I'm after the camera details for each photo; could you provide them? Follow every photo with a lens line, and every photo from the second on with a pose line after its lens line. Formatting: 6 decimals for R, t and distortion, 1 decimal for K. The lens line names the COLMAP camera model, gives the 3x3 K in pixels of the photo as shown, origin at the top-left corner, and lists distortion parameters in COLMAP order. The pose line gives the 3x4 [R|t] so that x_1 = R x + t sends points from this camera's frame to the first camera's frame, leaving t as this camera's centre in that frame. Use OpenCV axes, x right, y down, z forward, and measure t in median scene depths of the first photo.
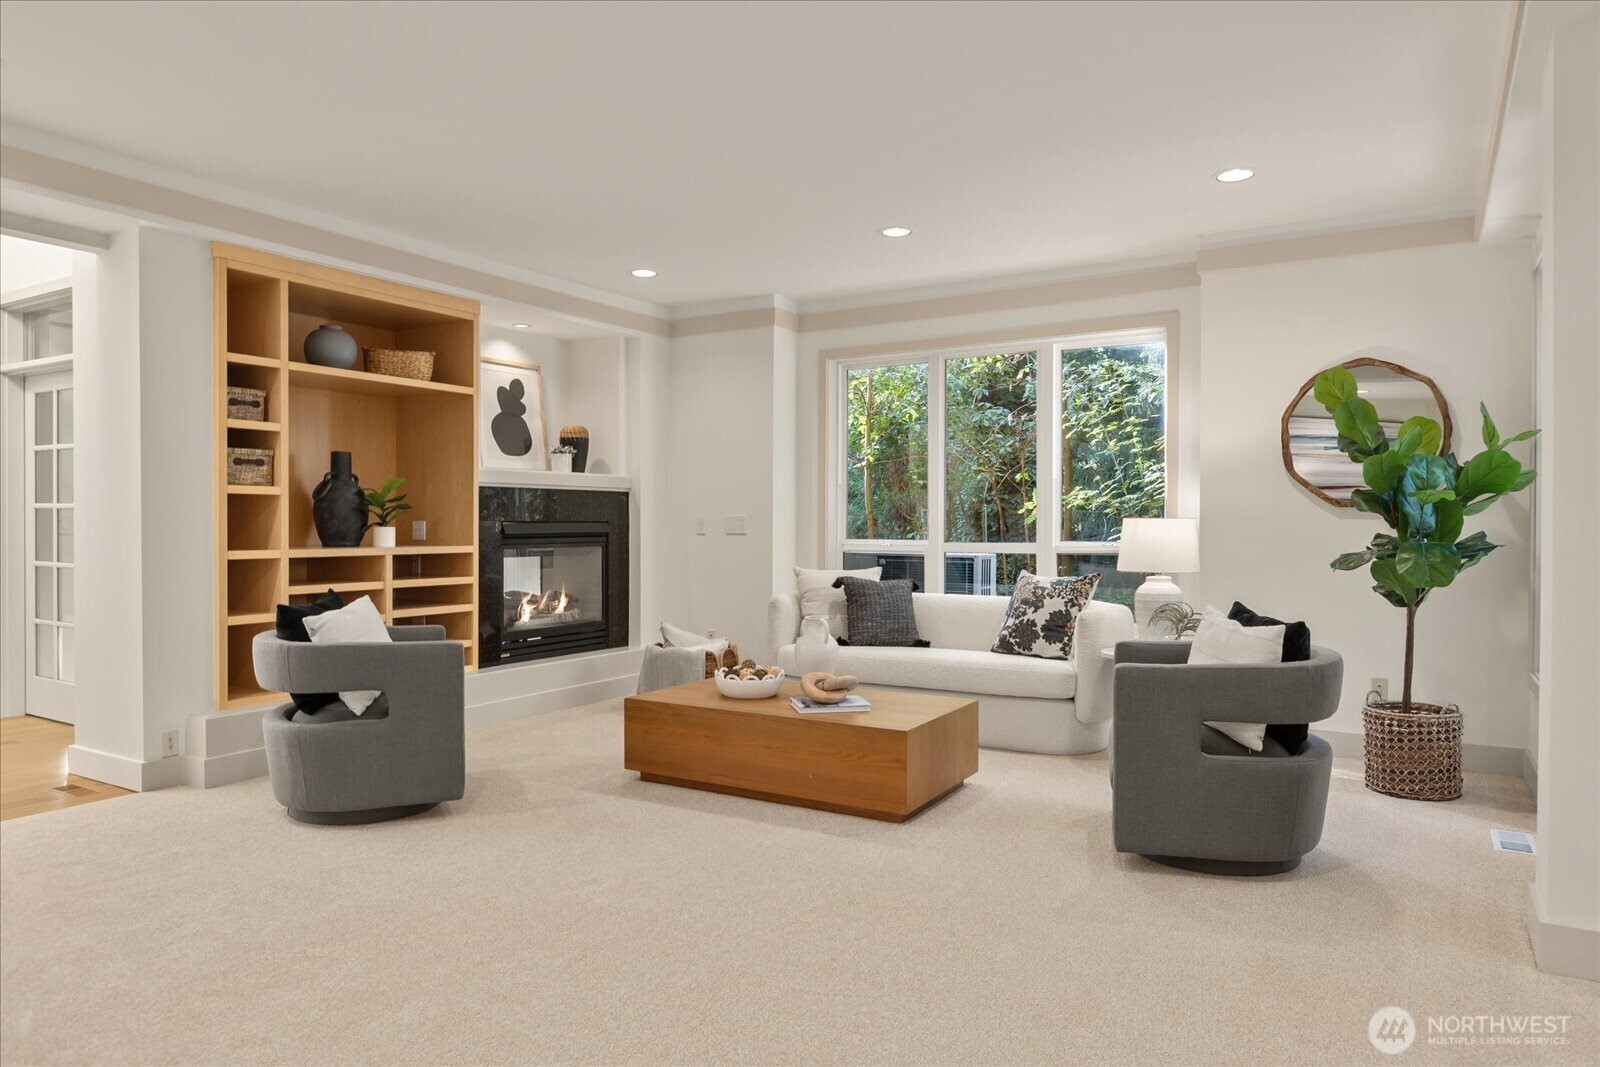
lens RADIAL K [[1023.5, 0, 792.2], [0, 1023.5, 535.3], [0, 0, 1]] dist [0.008318, -0.003341]
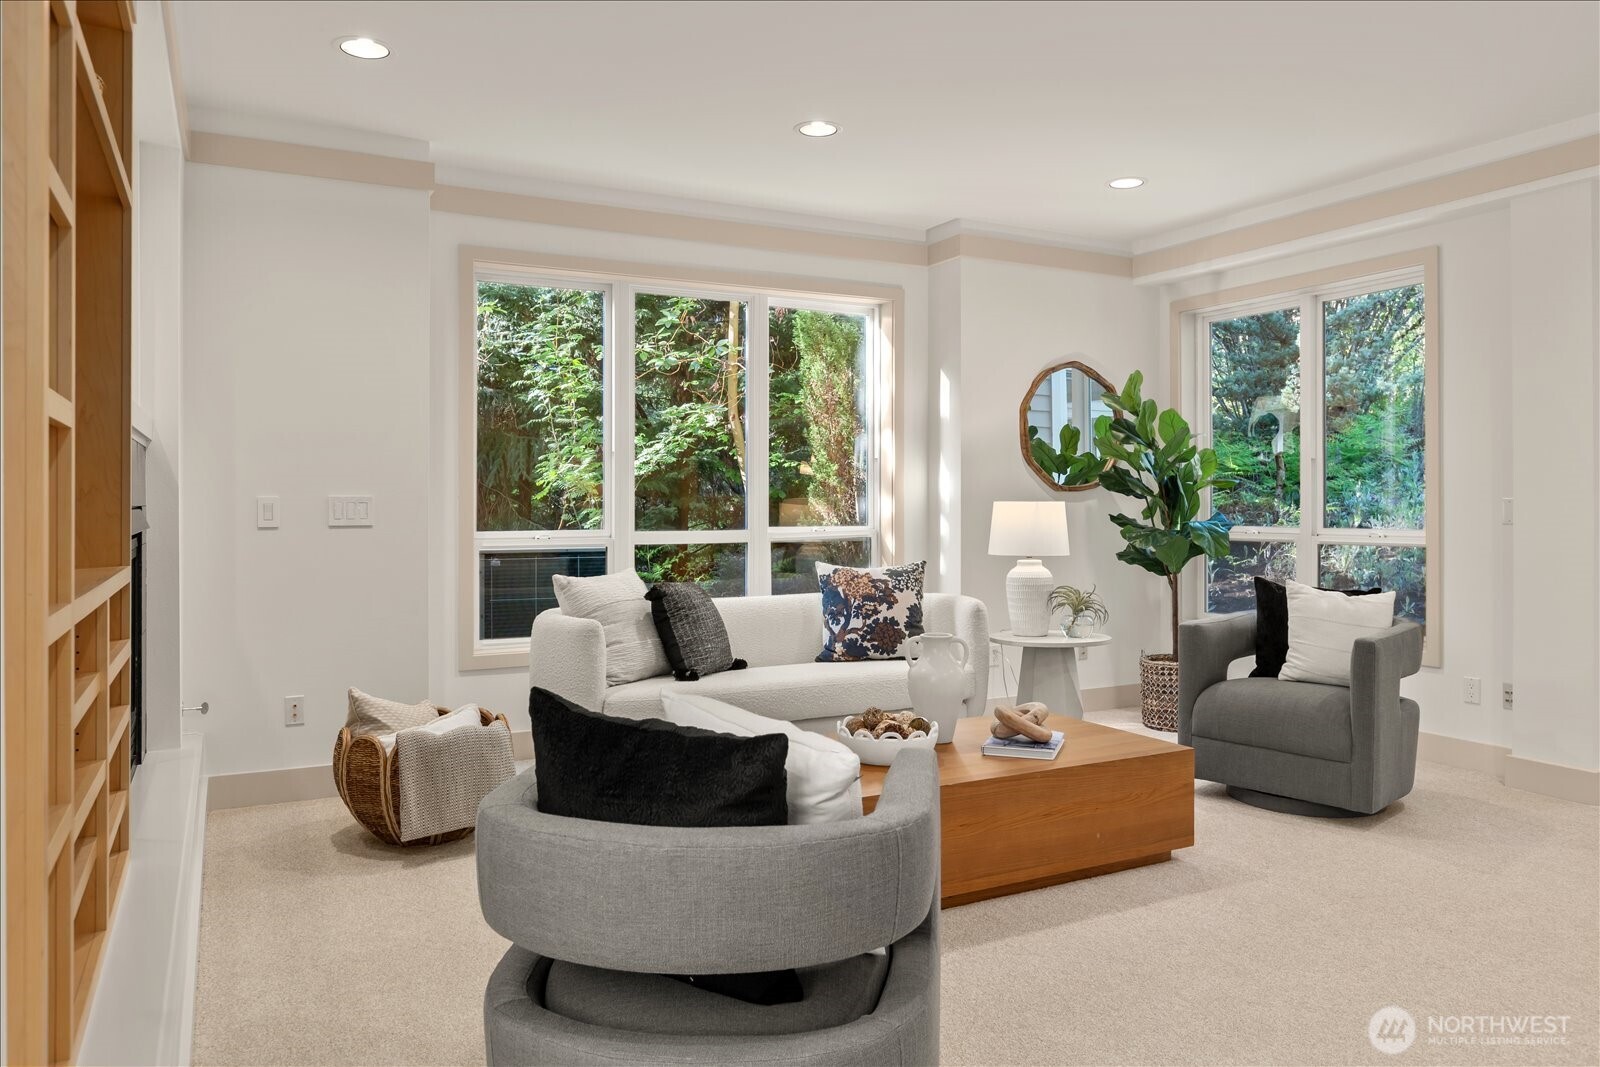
lens RADIAL K [[1109.4, 0, 807.2], [0, 1109.4, 505.4], [0, 0, 1]] dist [-0.011930, -0.000639]
pose [[0.516191, 0.001591, 0.856472, -0.603608], [0.016044, 0.999805, -0.011527, -0.002642], [-0.856323, 0.019691, 0.516065, 0.570962]]
